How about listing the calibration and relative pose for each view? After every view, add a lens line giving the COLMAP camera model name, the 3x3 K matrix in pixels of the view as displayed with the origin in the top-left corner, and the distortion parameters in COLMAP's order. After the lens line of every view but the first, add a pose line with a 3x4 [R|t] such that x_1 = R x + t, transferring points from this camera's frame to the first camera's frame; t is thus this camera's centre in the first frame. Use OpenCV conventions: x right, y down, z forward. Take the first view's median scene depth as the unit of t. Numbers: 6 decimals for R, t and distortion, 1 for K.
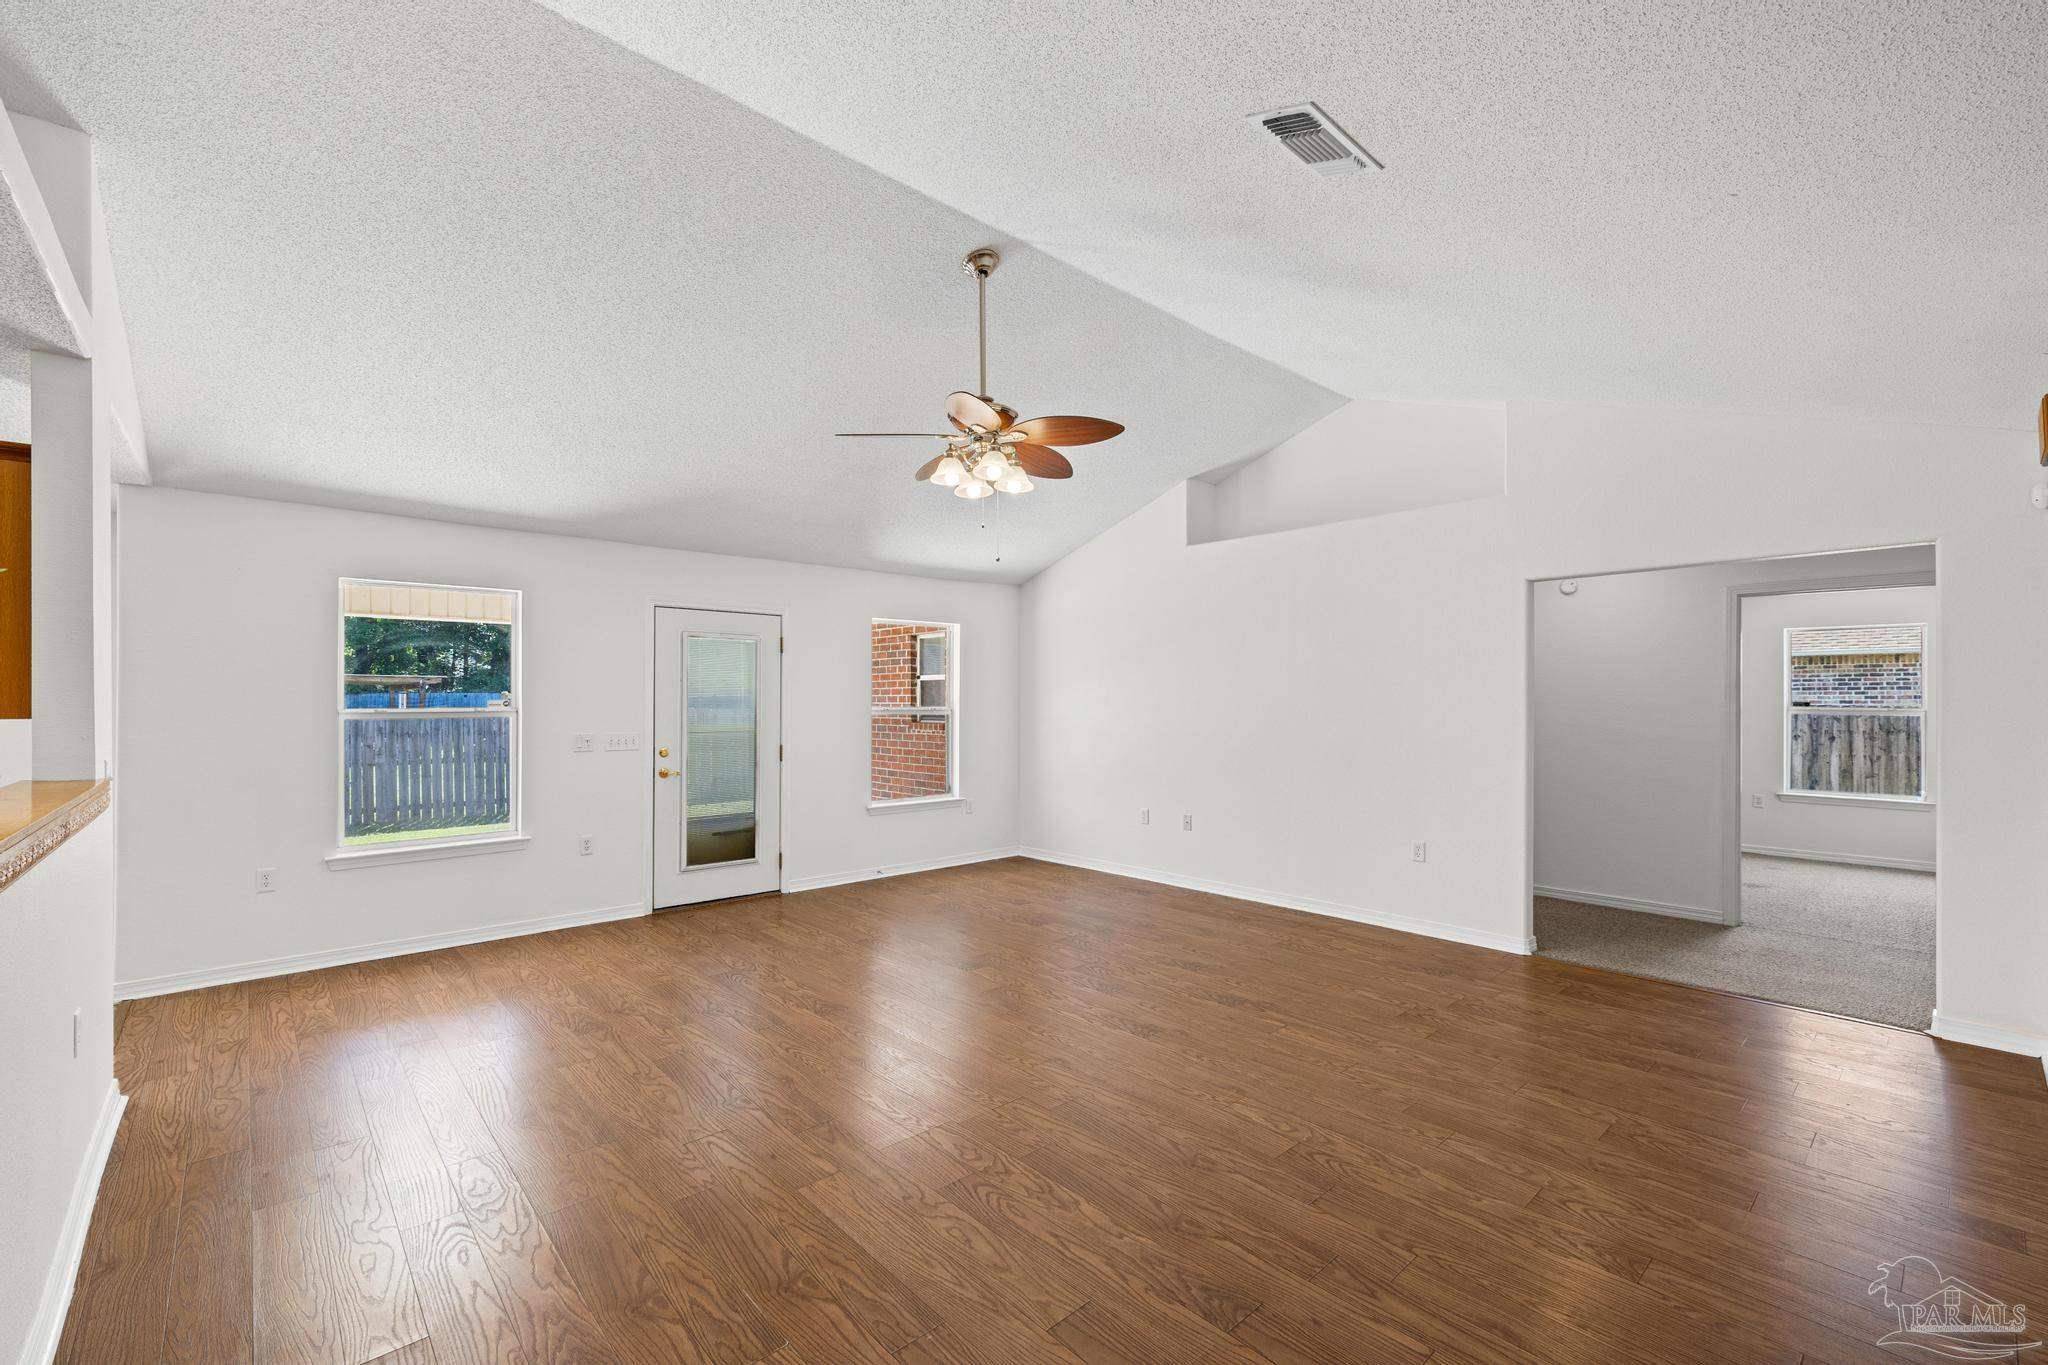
lens RADIAL K [[865.7, 0, 1008.9], [0, 865.7, 697.2], [0, 0, 1]] dist [-0.003136, -0.000241]
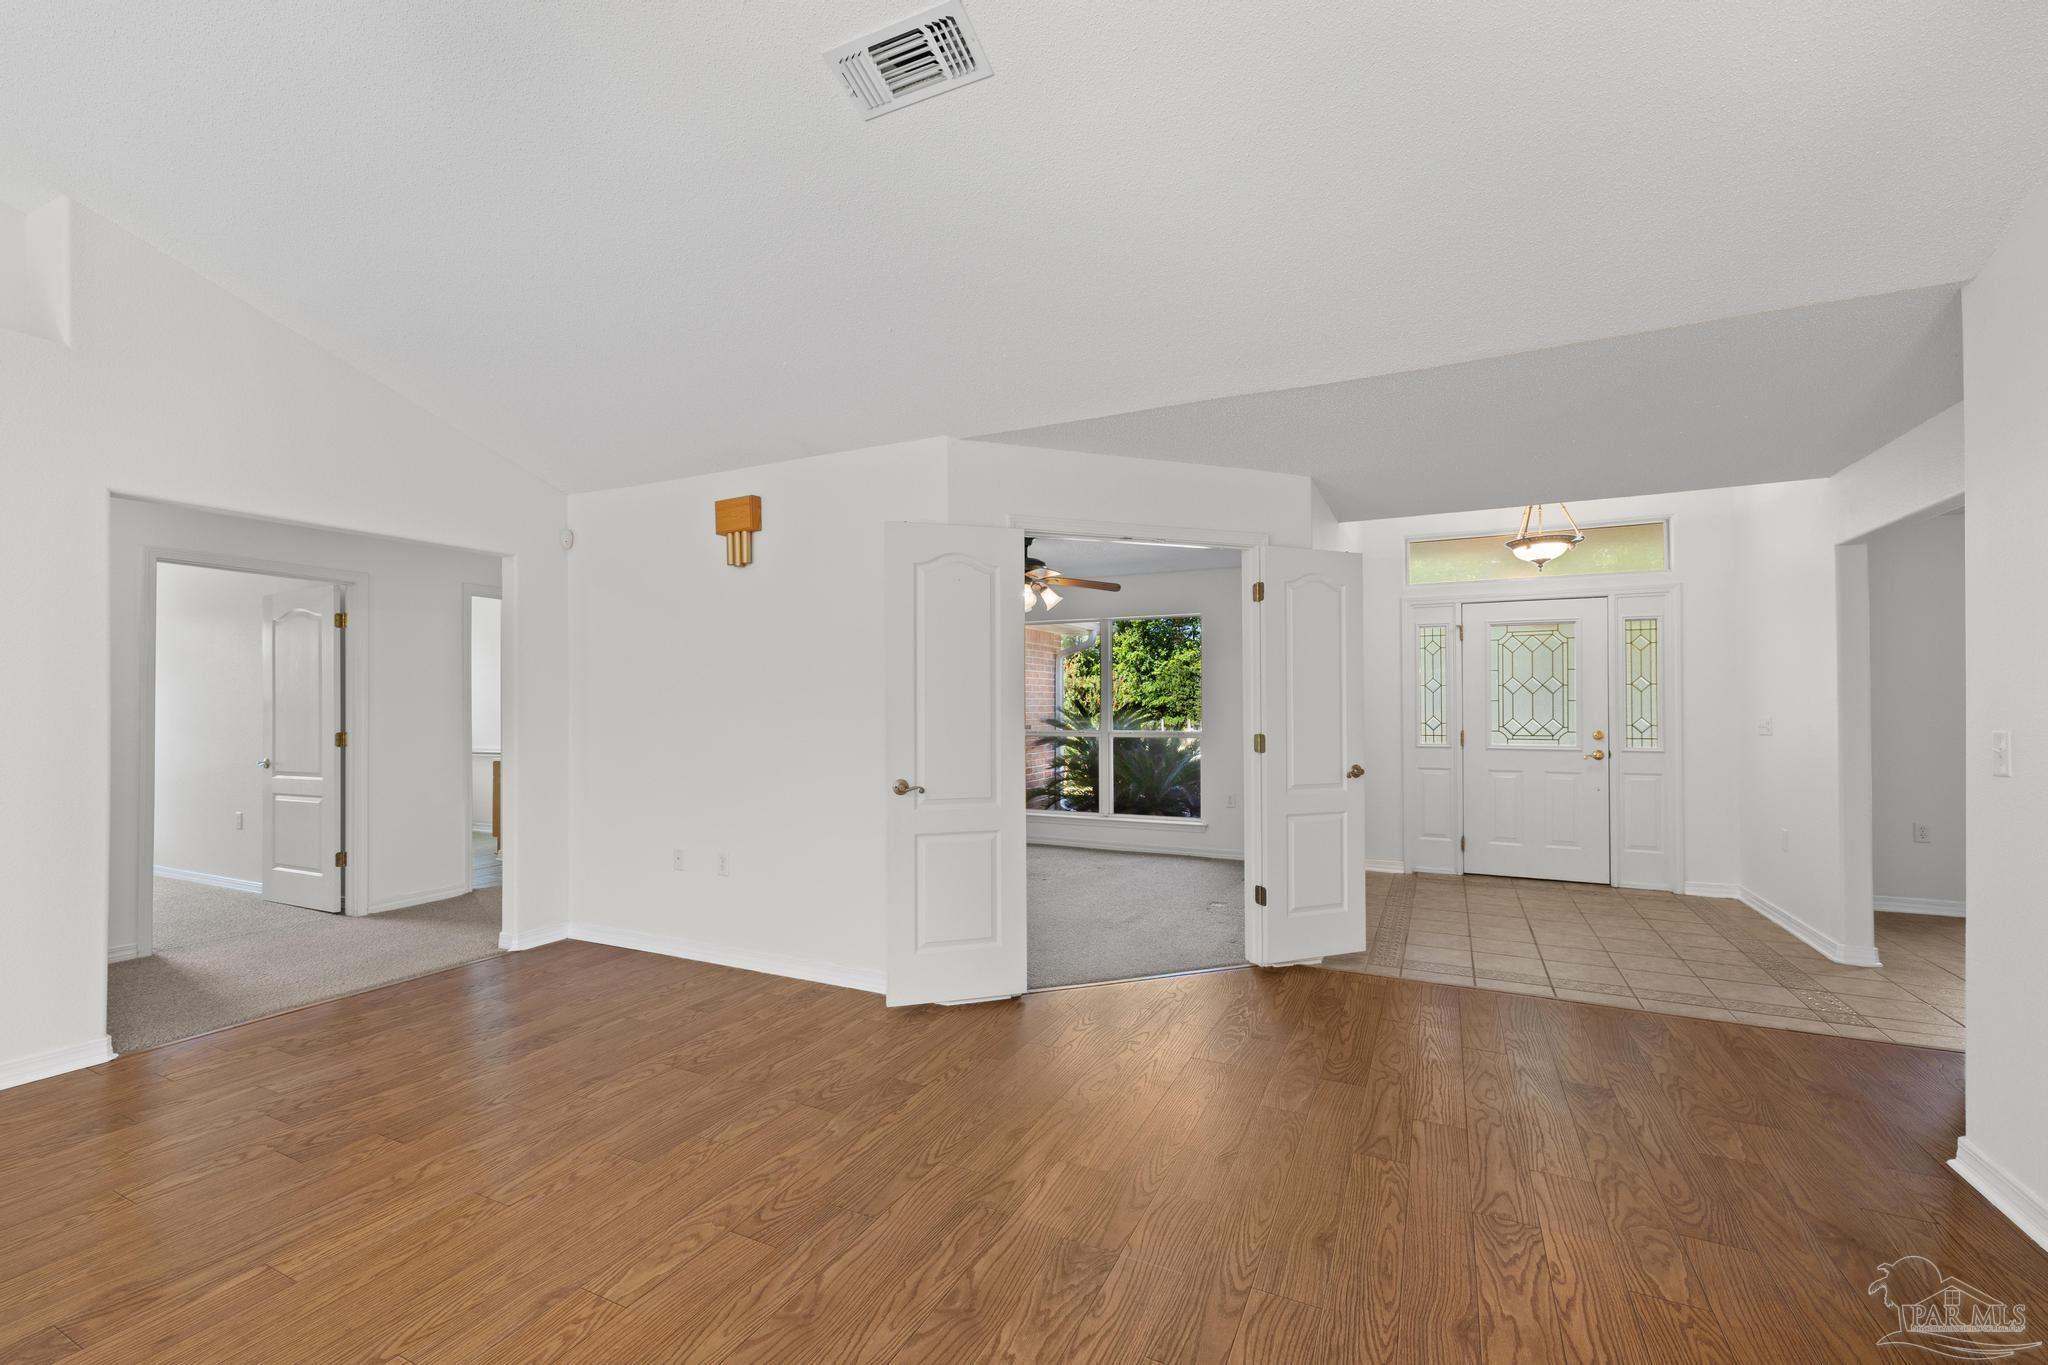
lens RADIAL K [[865.7, 0, 1010.4], [0, 865.7, 701.8], [0, 0, 1]] dist [-0.003136, -0.000241]
pose [[-0.371166, 0.002736, 0.928562, -0.270004], [0.003153, 0.999994, -0.001687, 0.028343], [-0.928561, 0.002302, -0.371172, 0.609059]]
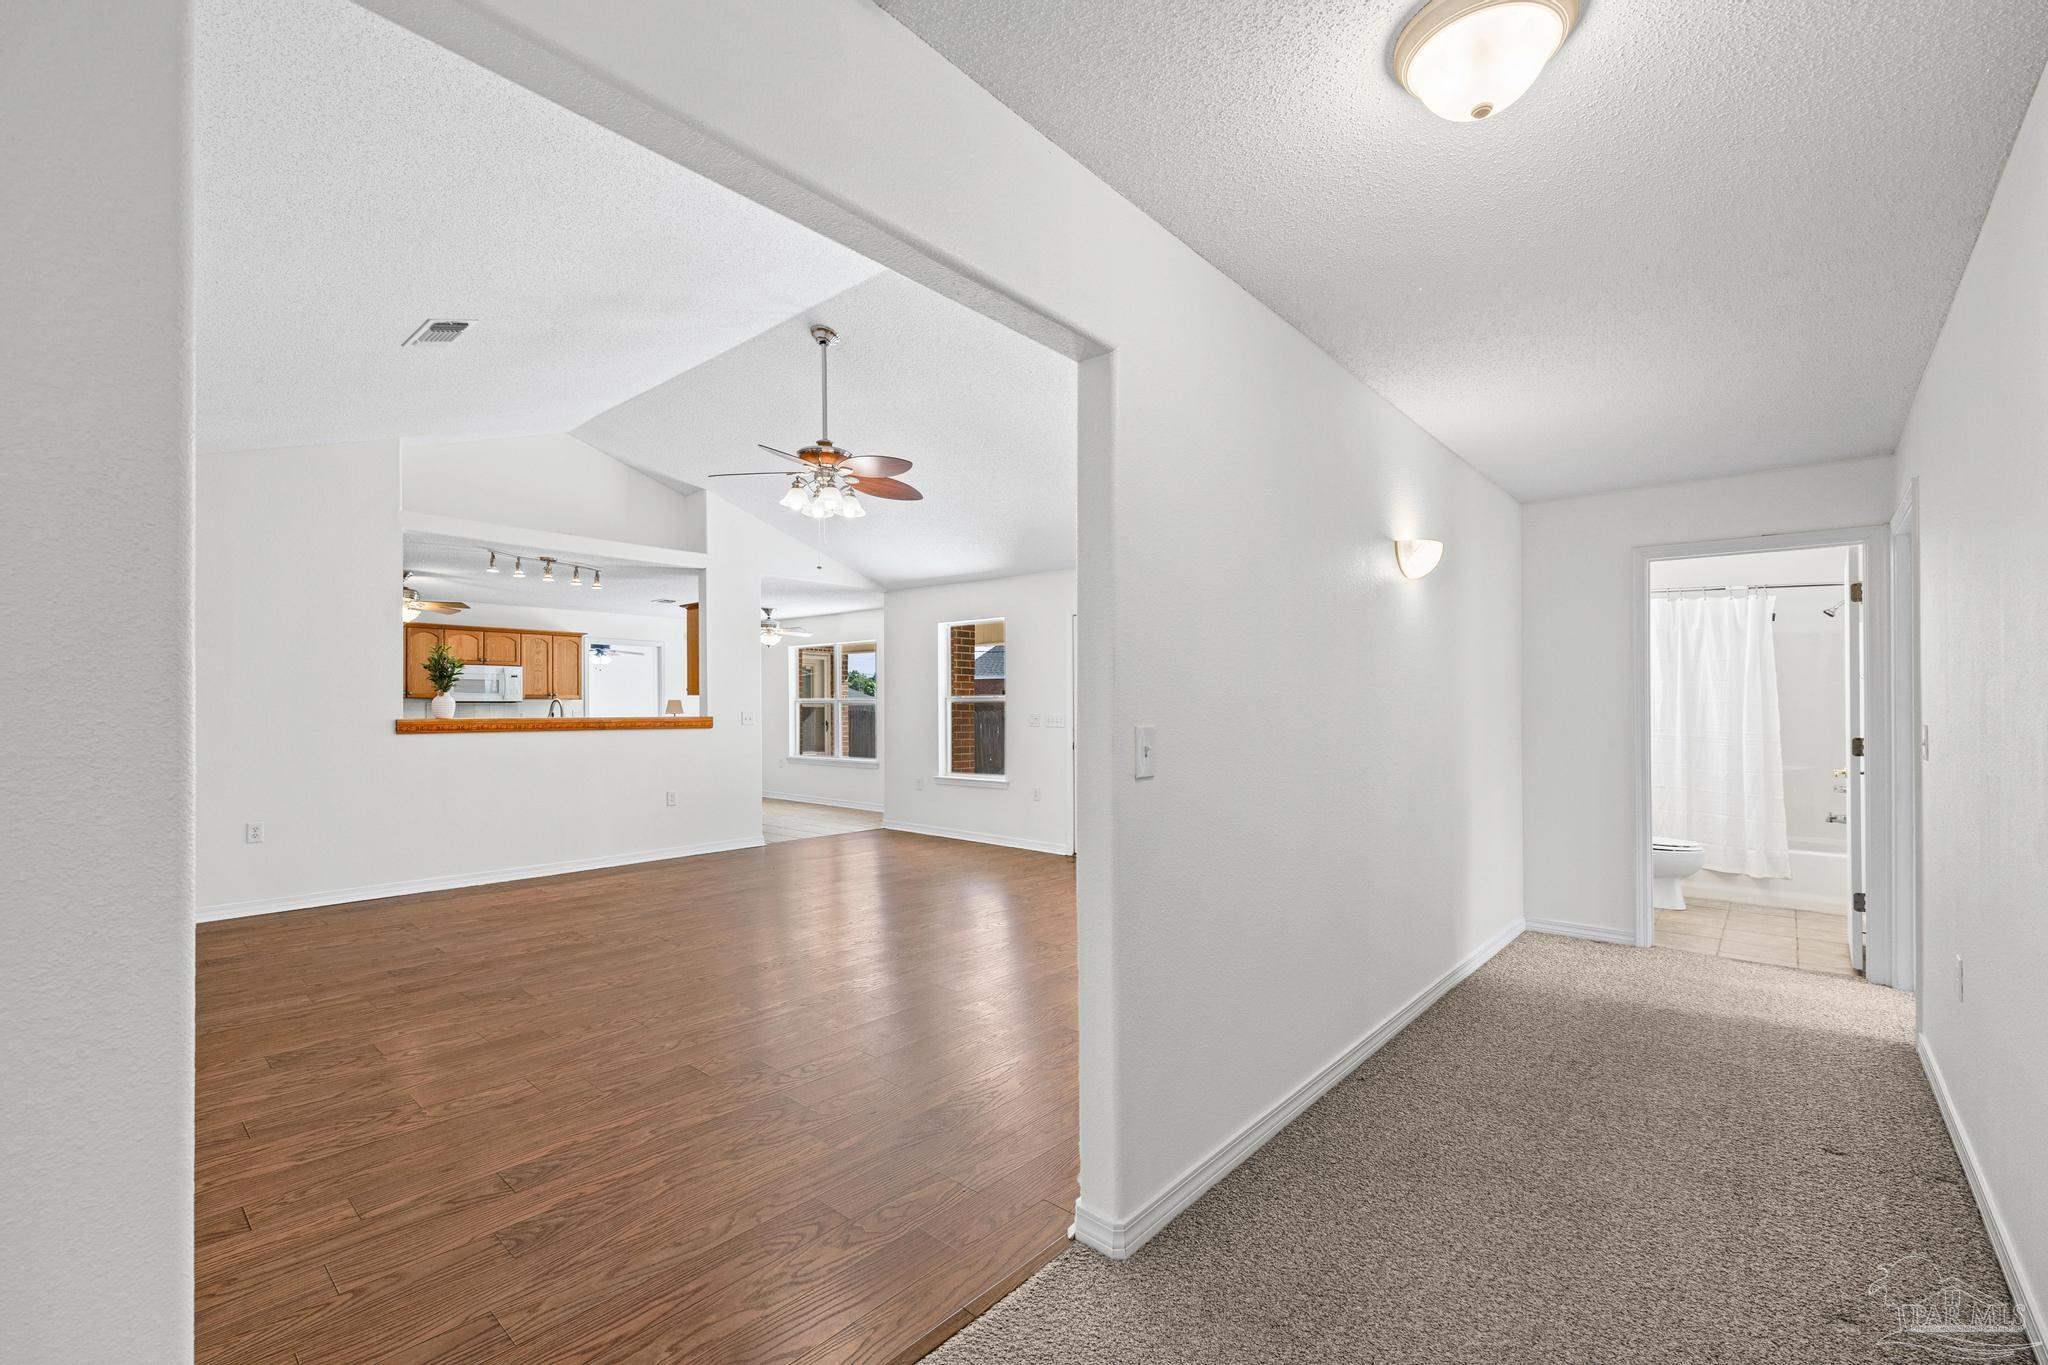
lens RADIAL K [[865.7, 0, 1017.7], [0, 865.7, 695.3], [0, 0, 1]] dist [-0.003136, -0.000241]
pose [[0.119629, -0.011262, -0.992755, 1.038146], [-0.004255, 0.999921, -0.011856, 0.030089], [0.992809, 0.005643, 0.119572, 0.924149]]
